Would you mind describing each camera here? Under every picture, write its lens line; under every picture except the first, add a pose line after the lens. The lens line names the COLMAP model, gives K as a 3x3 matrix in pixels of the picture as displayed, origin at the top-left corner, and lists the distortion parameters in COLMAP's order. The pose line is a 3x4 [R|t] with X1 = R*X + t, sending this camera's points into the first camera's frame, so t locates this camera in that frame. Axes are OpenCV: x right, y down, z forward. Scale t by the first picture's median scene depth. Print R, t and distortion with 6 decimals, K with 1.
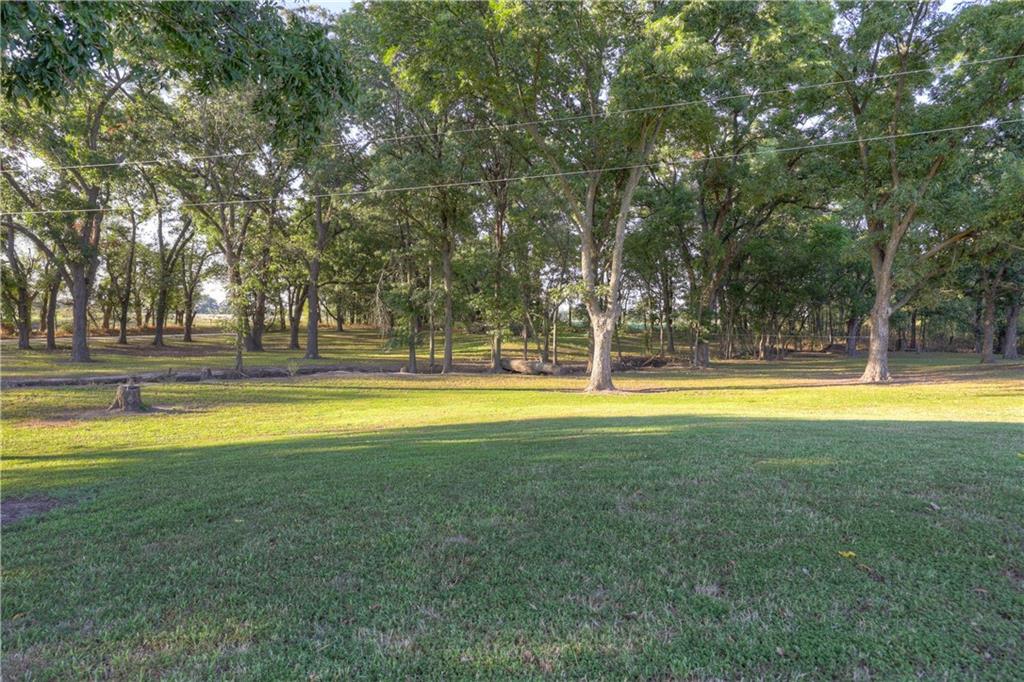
lens RADIAL K [[544.4, 0, 511.3], [0, 544.4, 340.4], [0, 0, 1]] dist [0.002983, 0.000231]
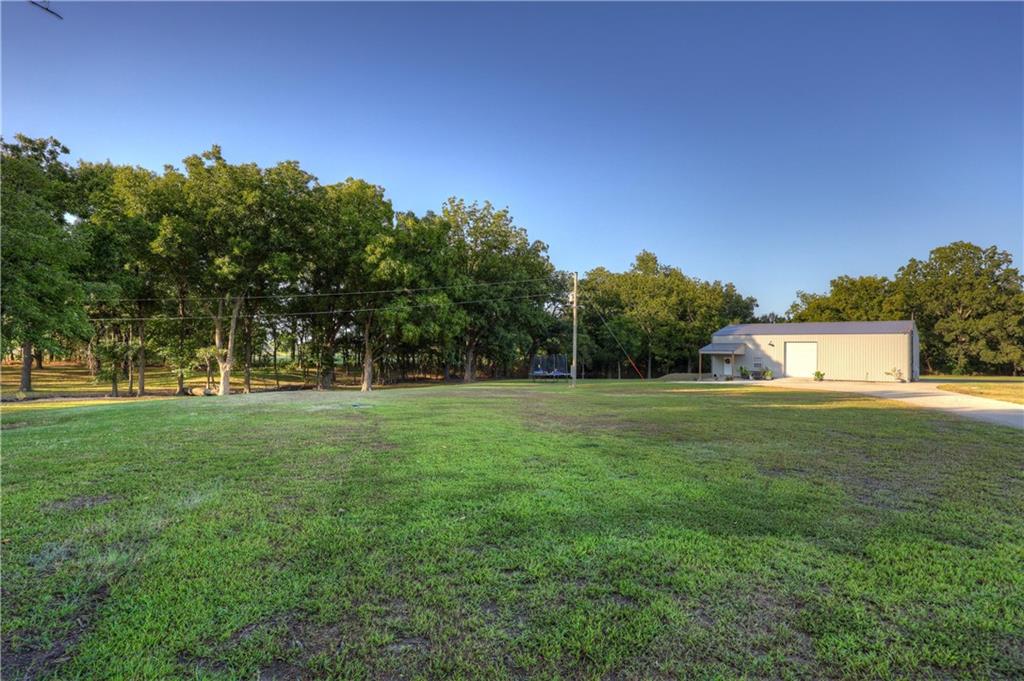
lens RADIAL K [[544.4, 0, 512.5], [0, 544.4, 340.3], [0, 0, 1]] dist [0.002983, 0.000231]
pose [[0.908774, 0.002691, 0.417279, 0.188077], [0.019376, 0.998628, -0.048640, -0.007245], [-0.416838, 0.052288, 0.907476, -0.832930]]
